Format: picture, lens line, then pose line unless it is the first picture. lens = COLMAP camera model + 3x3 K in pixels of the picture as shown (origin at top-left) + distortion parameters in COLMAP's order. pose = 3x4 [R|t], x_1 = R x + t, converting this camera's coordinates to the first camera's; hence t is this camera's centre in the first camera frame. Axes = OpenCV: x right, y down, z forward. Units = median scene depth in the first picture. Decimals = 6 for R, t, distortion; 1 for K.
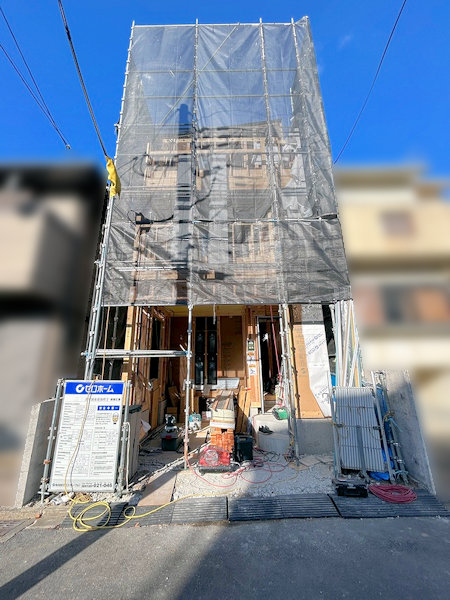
lens RADIAL K [[240.7, 0, 225.0], [0, 240.7, 300.0], [0, 0, 1]] dist [0.001156, 0.000203]
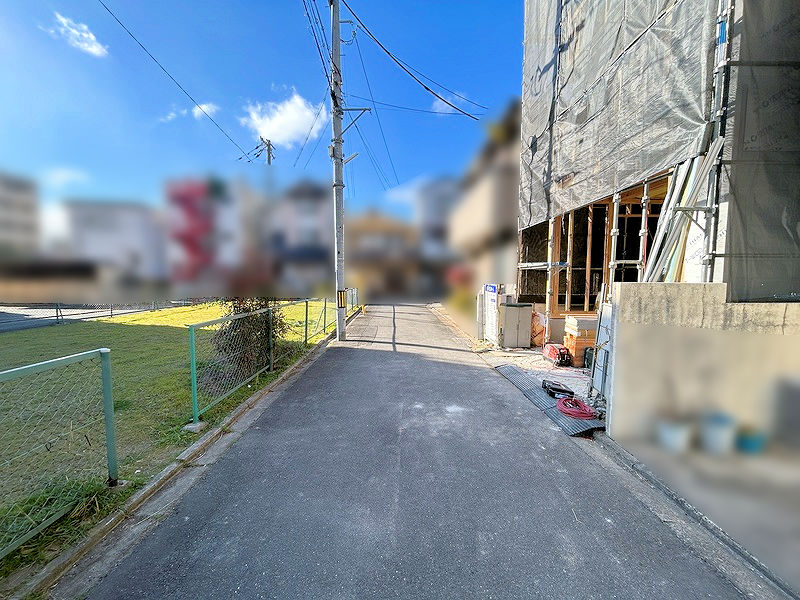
lens RADIAL K [[320.9, 0, 400.0], [0, 320.9, 300.0], [0, 0, 1]] dist [0.001156, 0.000203]
pose [[0.013132, 0.085224, -0.996275, 1.690266], [0.263567, 0.960830, 0.085666, 0.095647], [0.964552, -0.263711, -0.009845, 0.418459]]
